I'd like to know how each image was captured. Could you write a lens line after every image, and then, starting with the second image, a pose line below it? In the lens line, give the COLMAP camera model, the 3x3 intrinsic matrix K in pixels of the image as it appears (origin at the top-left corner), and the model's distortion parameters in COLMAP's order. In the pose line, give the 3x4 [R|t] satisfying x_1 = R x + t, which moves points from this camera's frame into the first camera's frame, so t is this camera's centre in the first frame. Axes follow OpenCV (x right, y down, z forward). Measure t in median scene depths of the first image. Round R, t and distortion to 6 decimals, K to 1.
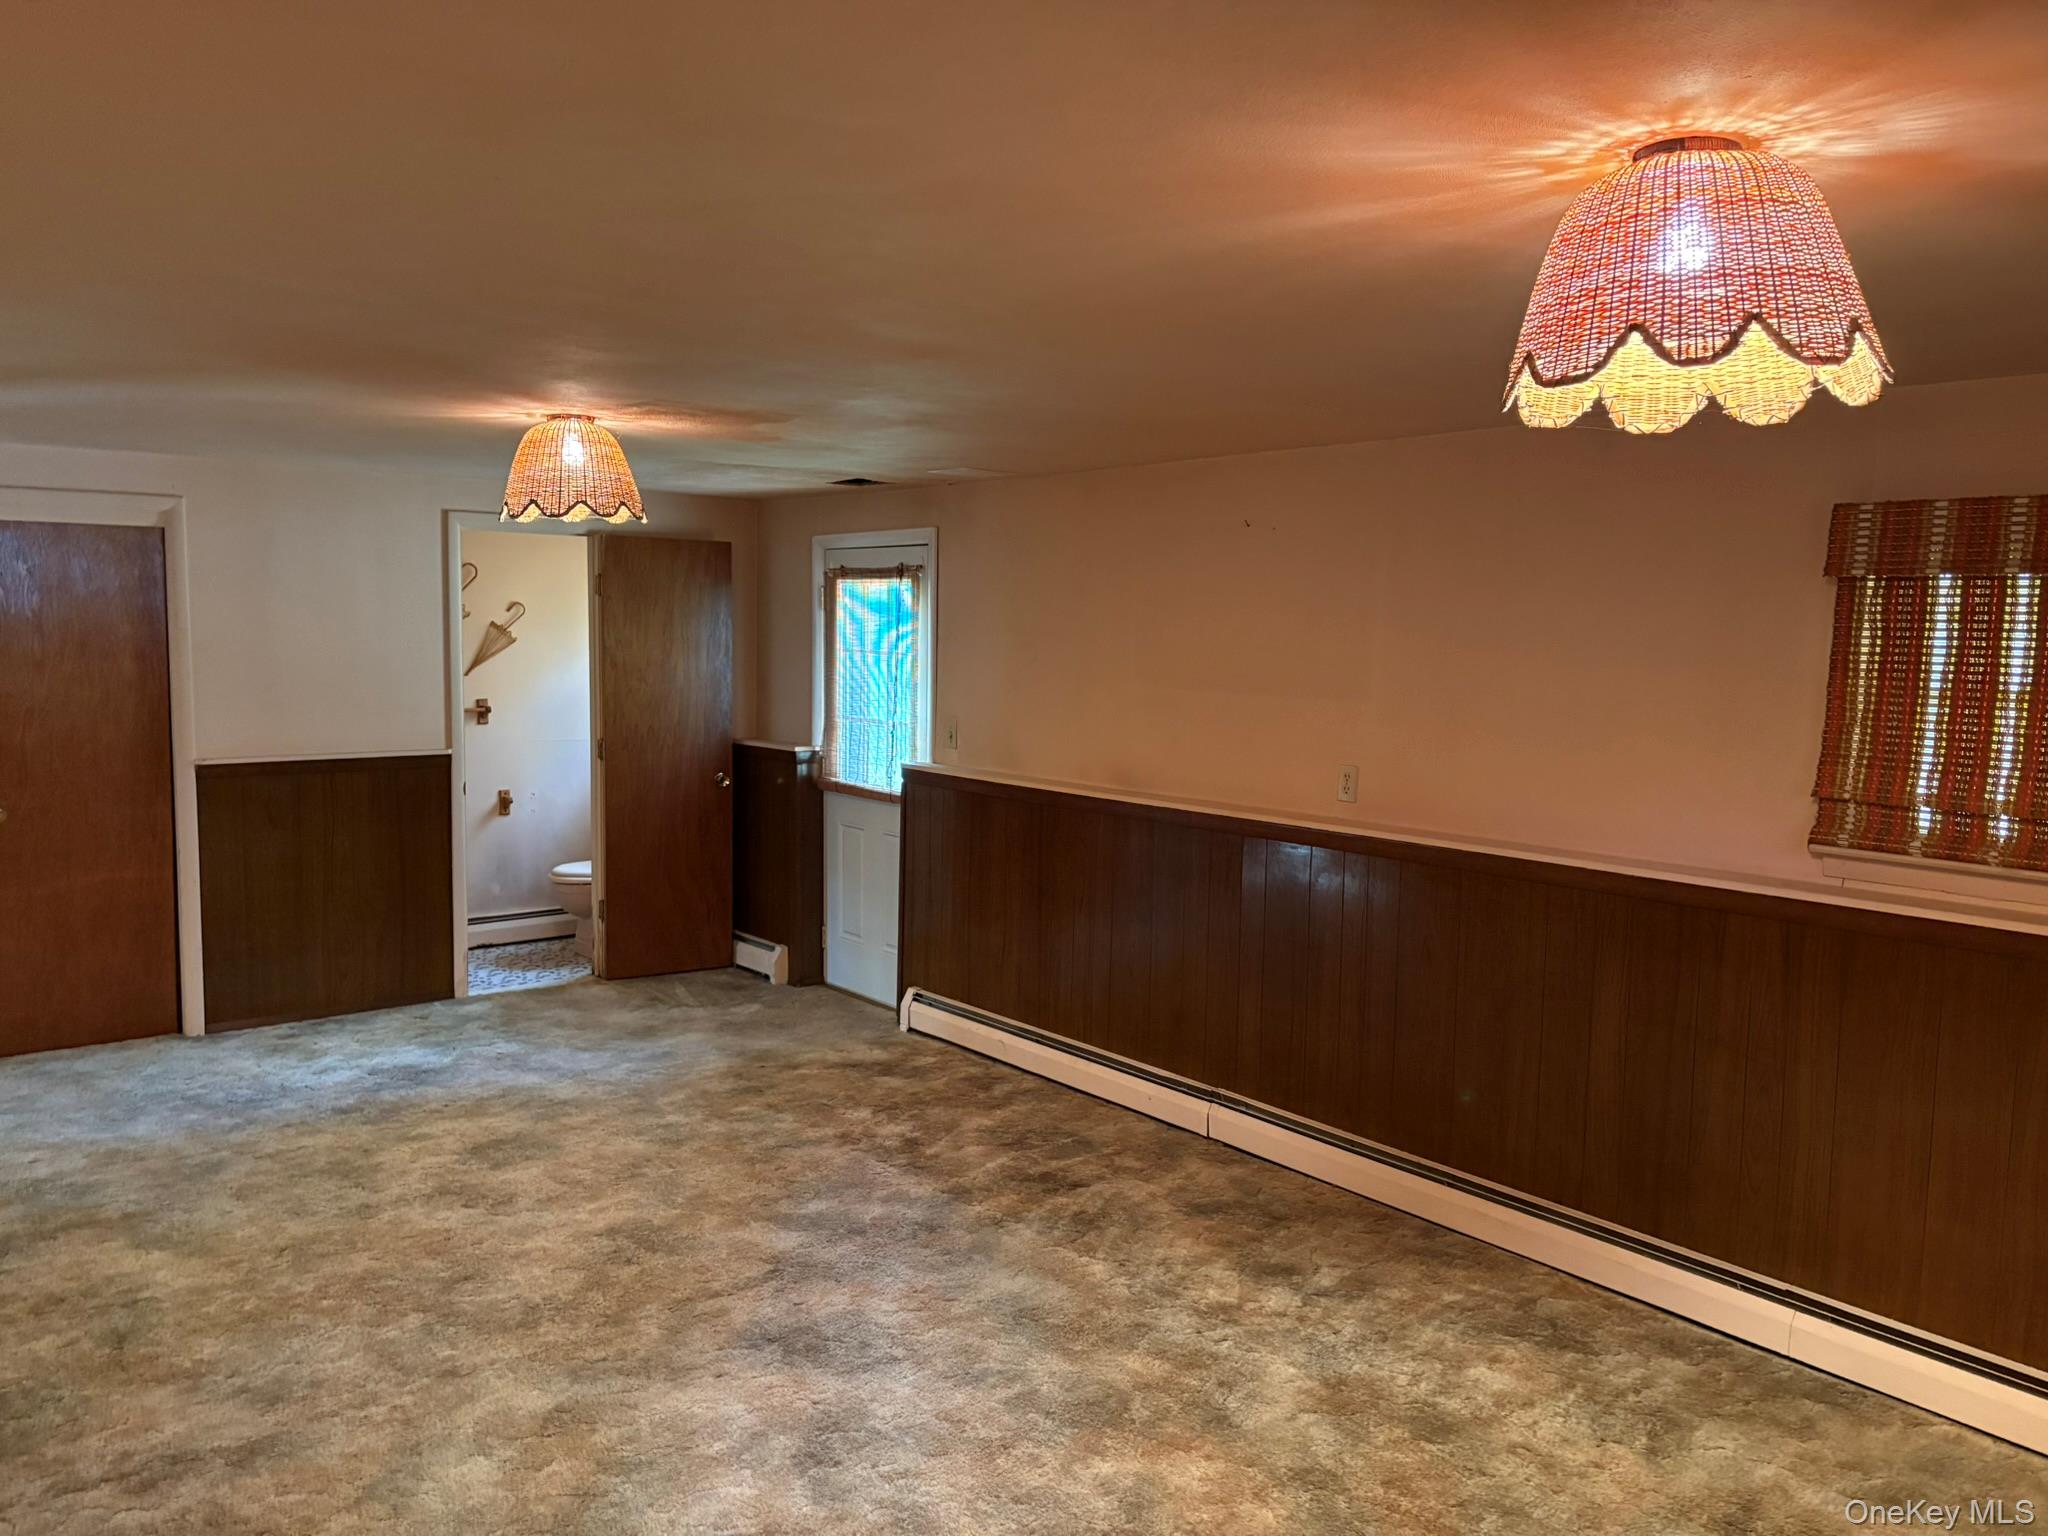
lens RADIAL K [[1554.7, 0, 1028.6], [0, 1554.7, 766.5], [0, 0, 1]] dist [0.057731, -0.039150]
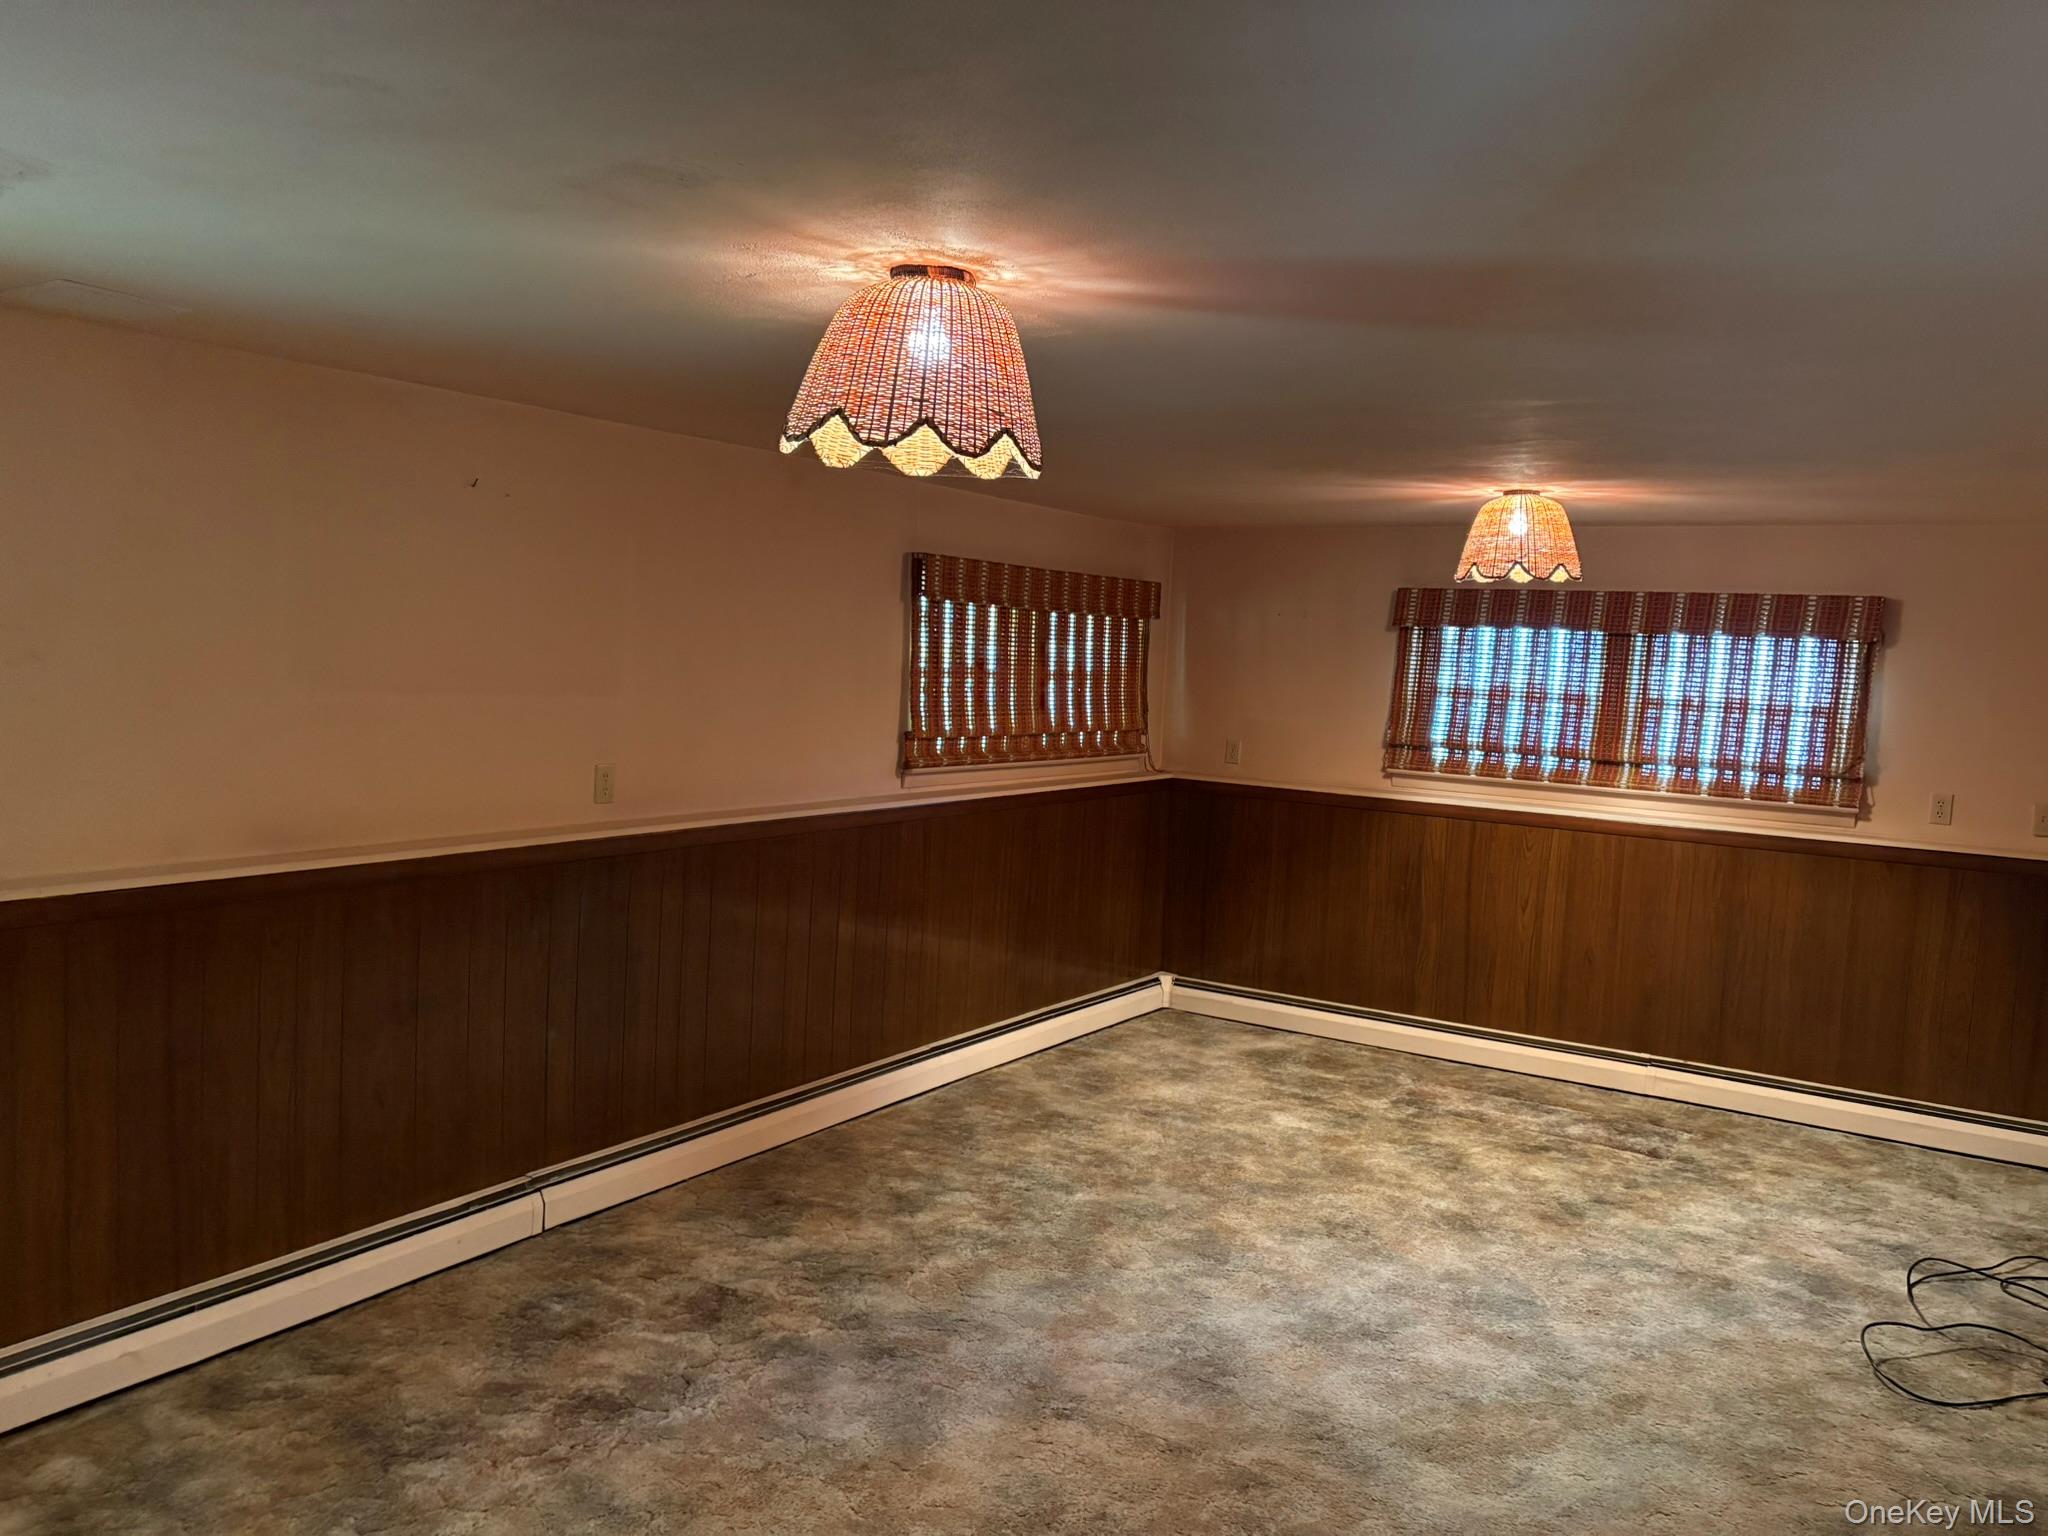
lens RADIAL K [[1554.7, 0, 1028.7], [0, 1554.7, 772.9], [0, 0, 1]] dist [0.057731, -0.039150]
pose [[-0.314964, -0.110182, 0.942686, -0.950944], [0.033115, 0.991358, 0.126935, -0.133990], [-0.948526, 0.071197, -0.308594, 1.302039]]
